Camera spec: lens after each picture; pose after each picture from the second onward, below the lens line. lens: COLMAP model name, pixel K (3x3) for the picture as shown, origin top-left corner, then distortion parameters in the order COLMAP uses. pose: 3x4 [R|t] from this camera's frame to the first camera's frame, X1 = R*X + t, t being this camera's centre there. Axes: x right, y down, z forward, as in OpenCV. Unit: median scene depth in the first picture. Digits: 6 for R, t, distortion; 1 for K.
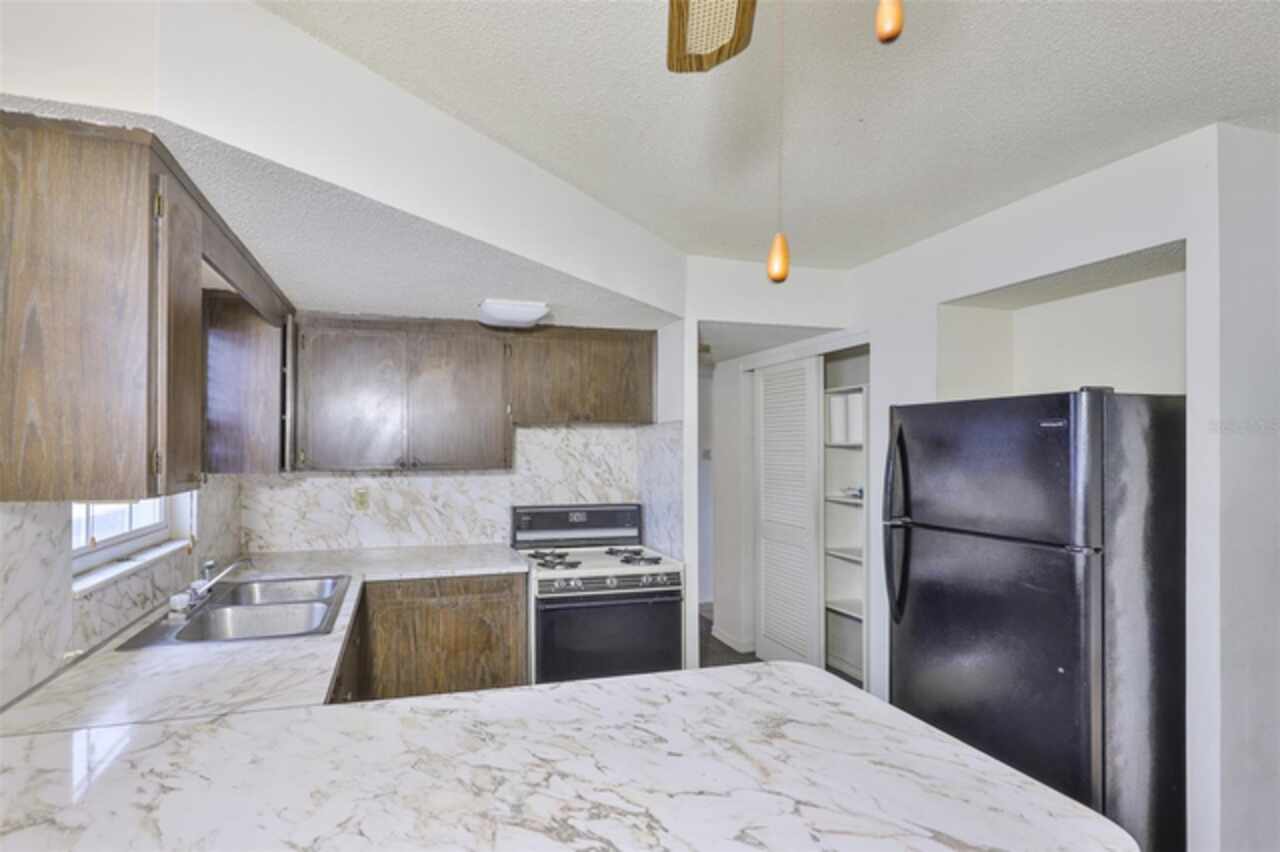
lens RADIAL K [[577.8, 0, 542.5], [0, 577.8, 448.4], [0, 0, 1]] dist [-0.001650, -0.001178]
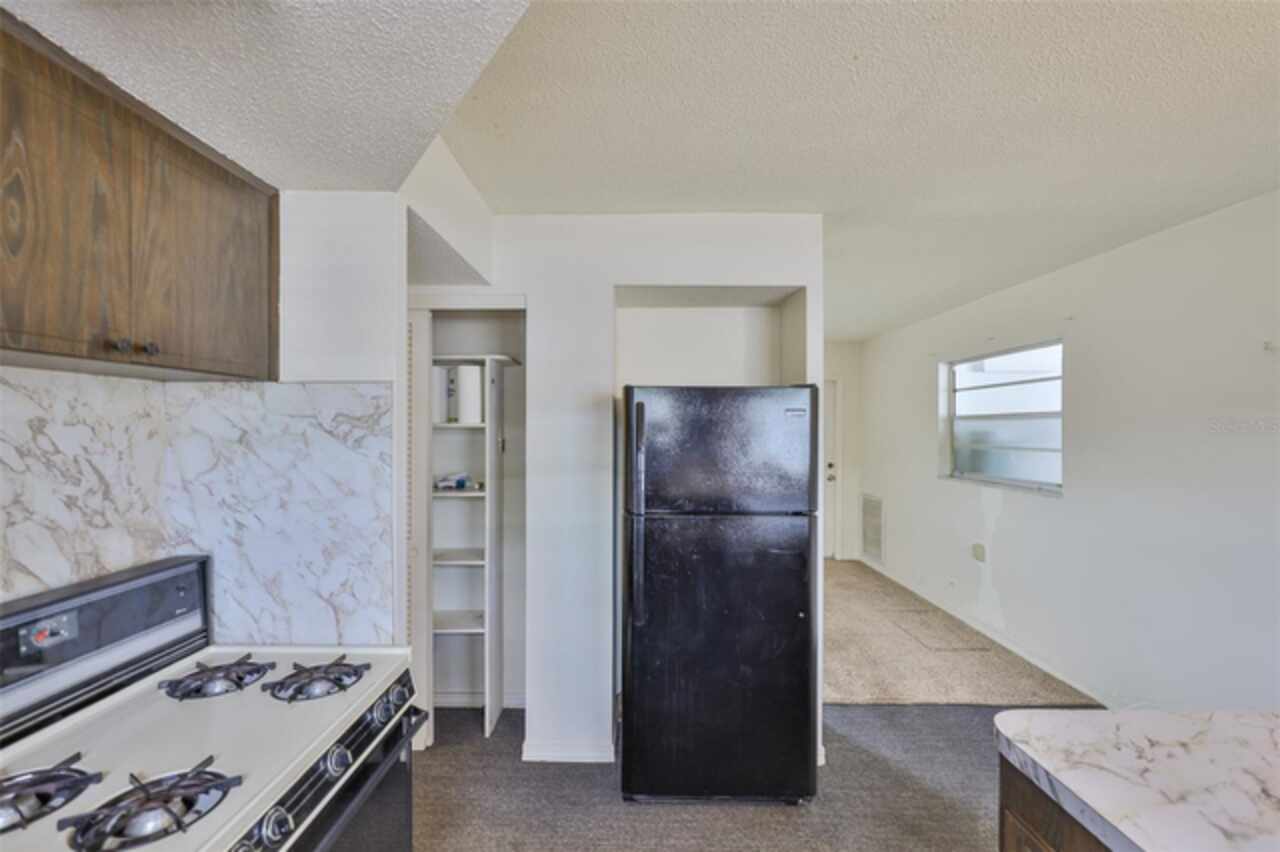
lens RADIAL K [[544.2, 0, 628.3], [0, 544.2, 425.9], [0, 0, 1]] dist [0.000698, -0.000790]
pose [[0.249081, 0.005983, 0.968464, -0.196352], [0.002062, 0.999975, -0.006708, -0.002547], [-0.968481, 0.003668, 0.249062, 0.680153]]
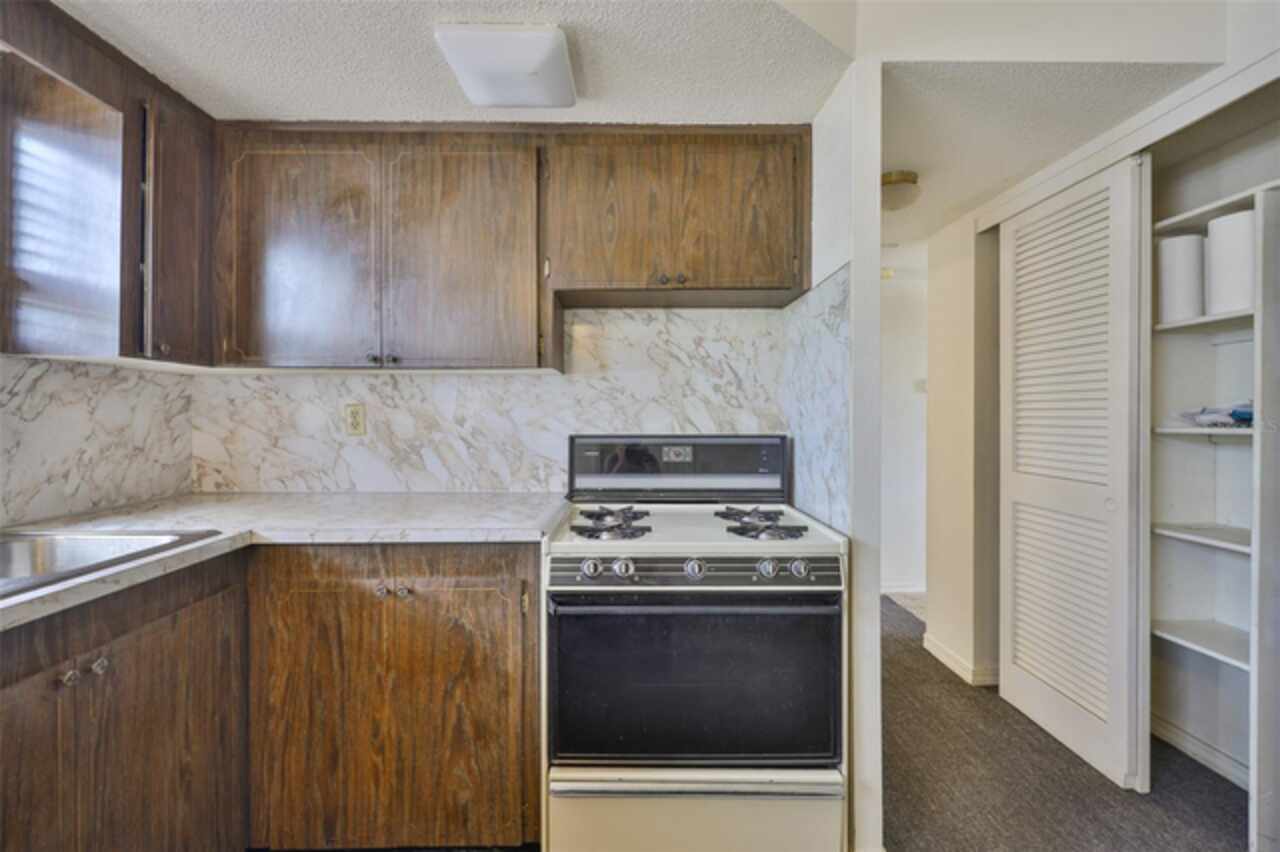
lens RADIAL K [[544.2, 0, 630.8], [0, 544.2, 419.7], [0, 0, 1]] dist [0.000698, -0.000790]
pose [[0.974911, 0.003329, -0.222572, 0.164931], [-0.002181, 0.999983, 0.005401, 0.092876], [0.222586, -0.004780, 0.974901, 0.499145]]
